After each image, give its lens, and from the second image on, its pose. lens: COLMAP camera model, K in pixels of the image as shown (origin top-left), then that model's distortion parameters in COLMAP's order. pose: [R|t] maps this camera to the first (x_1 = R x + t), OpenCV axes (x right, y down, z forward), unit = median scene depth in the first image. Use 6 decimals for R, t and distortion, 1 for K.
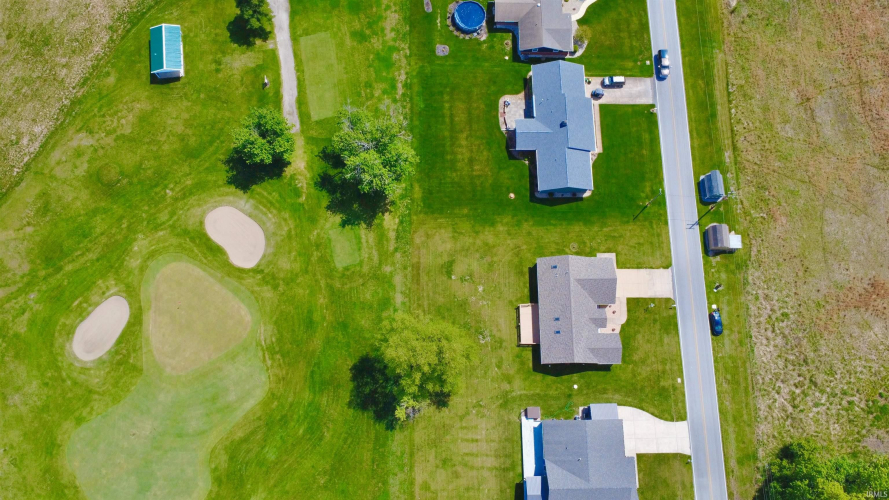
lens RADIAL K [[673.0, 0, 443.7], [0, 673.0, 248.2], [0, 0, 1]] dist [-0.010057, 0.001525]
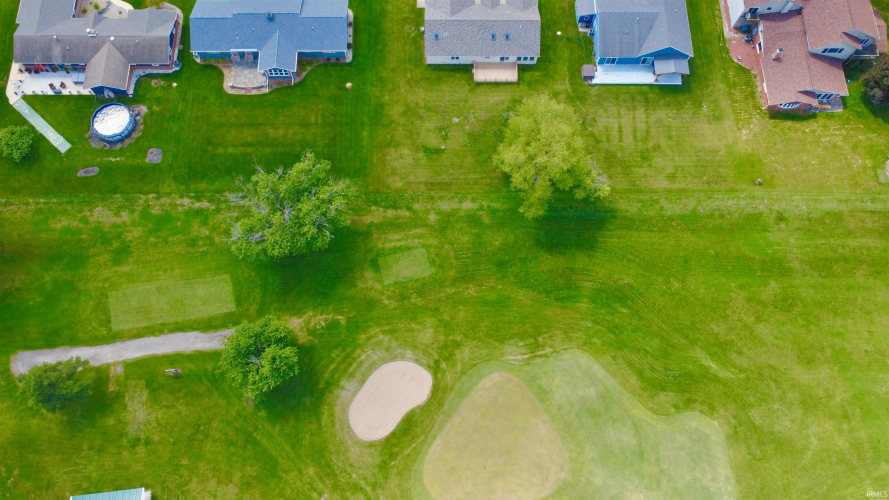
lens RADIAL K [[673.0, 0, 445.5], [0, 673.0, 249.3], [0, 0, 1]] dist [-0.010057, 0.001525]
pose [[0.005841, -0.959481, 0.281712, -0.359628], [0.970343, 0.073519, 0.230280, -0.145524], [-0.241661, 0.272013, 0.931455, 0.218246]]
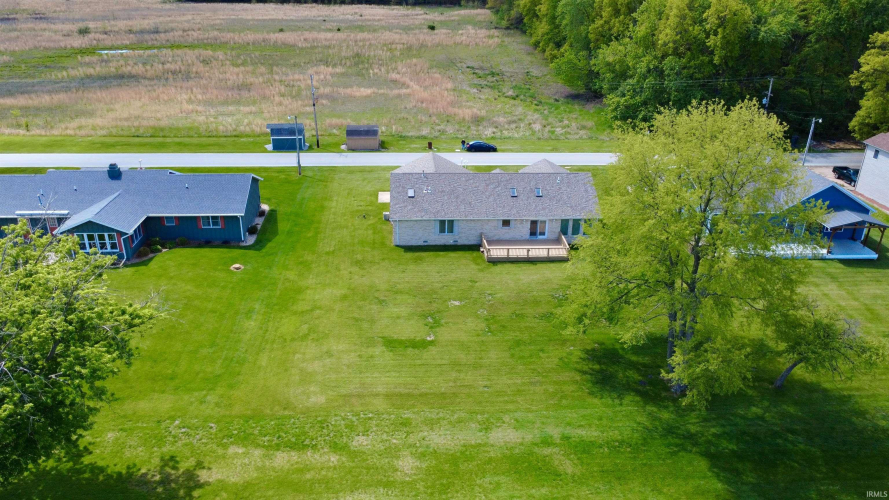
lens RADIAL K [[673.0, 0, 443.7], [0, 673.0, 250.6], [0, 0, 1]] dist [-0.010057, 0.001525]
pose [[-0.046317, -0.447695, 0.892986, -0.297227], [0.970328, 0.192210, 0.146692, -0.013664], [-0.237315, 0.873284, 0.425508, 0.795353]]
